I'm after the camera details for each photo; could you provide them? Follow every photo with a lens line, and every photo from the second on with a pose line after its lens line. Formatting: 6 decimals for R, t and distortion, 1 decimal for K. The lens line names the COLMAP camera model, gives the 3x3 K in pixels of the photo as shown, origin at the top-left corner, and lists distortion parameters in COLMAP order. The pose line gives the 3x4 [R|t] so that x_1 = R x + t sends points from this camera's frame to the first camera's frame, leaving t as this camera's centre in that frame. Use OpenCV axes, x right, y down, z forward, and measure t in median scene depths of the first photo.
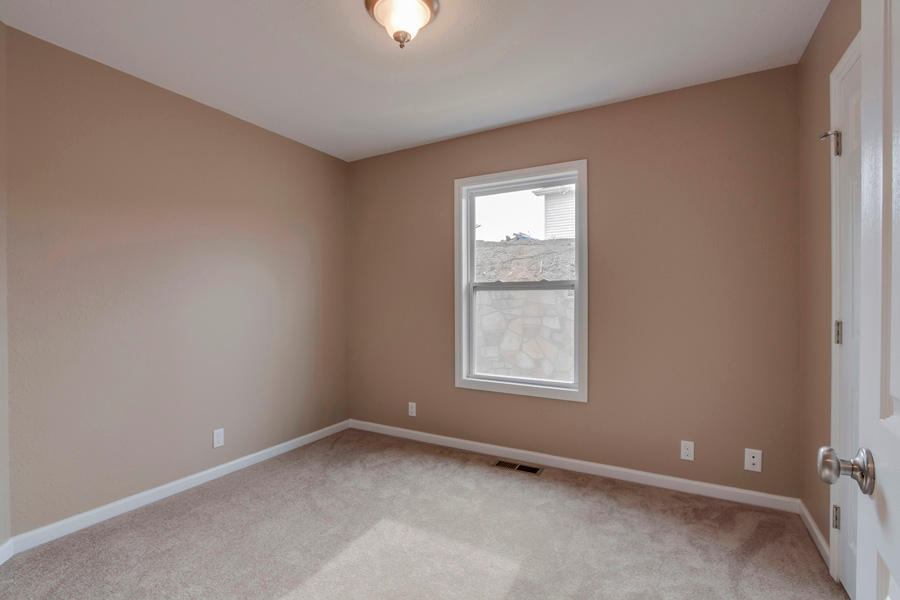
lens RADIAL K [[422.6, 0, 455.4], [0, 422.6, 296.5], [0, 0, 1]] dist [-0.014943, 0.000669]
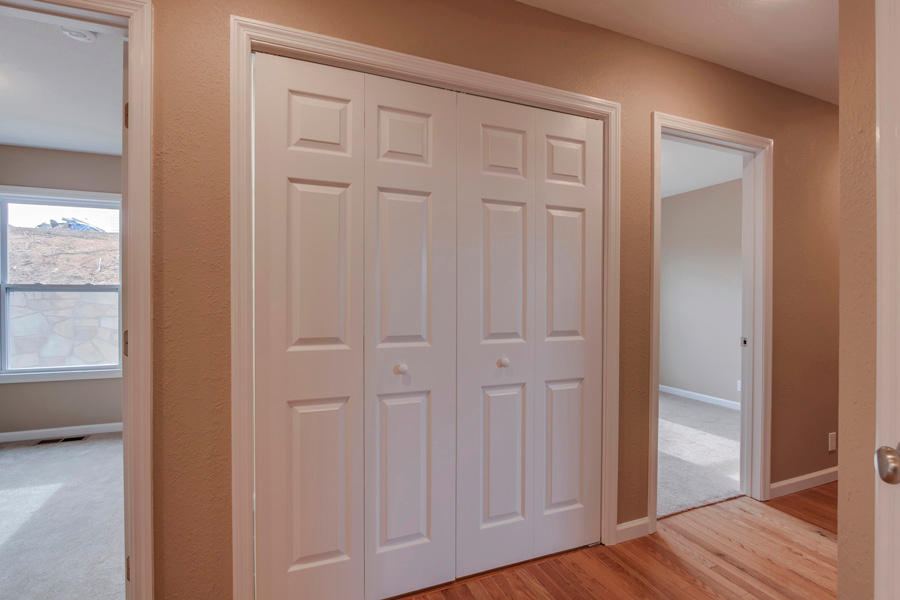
lens RADIAL K [[422.6, 0, 451.1], [0, 422.6, 301.9], [0, 0, 1]] dist [-0.014943, 0.000669]
pose [[0.634183, -0.007205, 0.773149, -0.053977], [-0.003310, 0.999922, 0.012034, -0.004498], [-0.773176, -0.010191, 0.634110, -0.509491]]
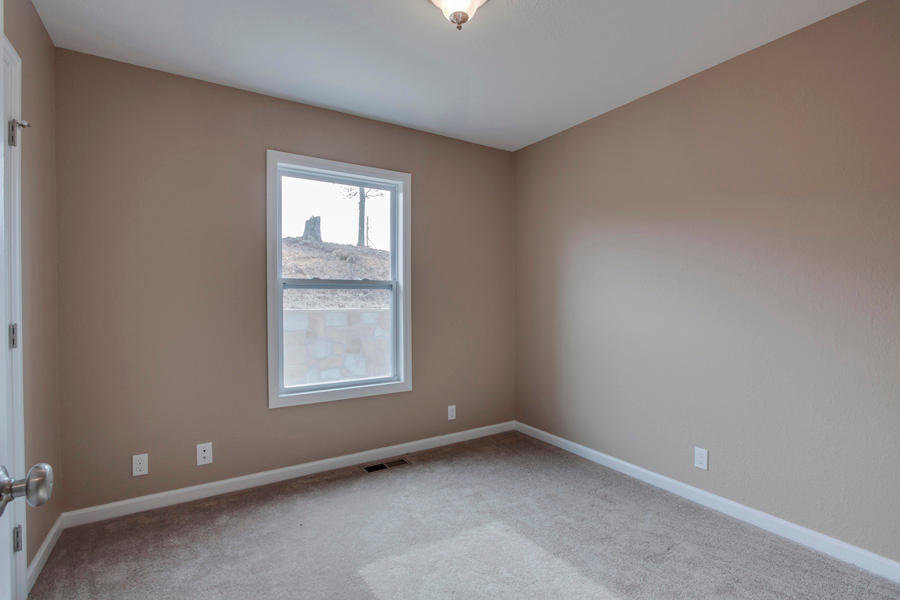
lens RADIAL K [[422.6, 0, 455.1], [0, 422.6, 299.5], [0, 0, 1]] dist [-0.014943, 0.000669]
pose [[0.474921, -0.003241, 0.880022, -0.512466], [0.000131, 0.999993, 0.003612, 0.004486], [-0.880028, -0.001601, 0.474919, 0.295154]]
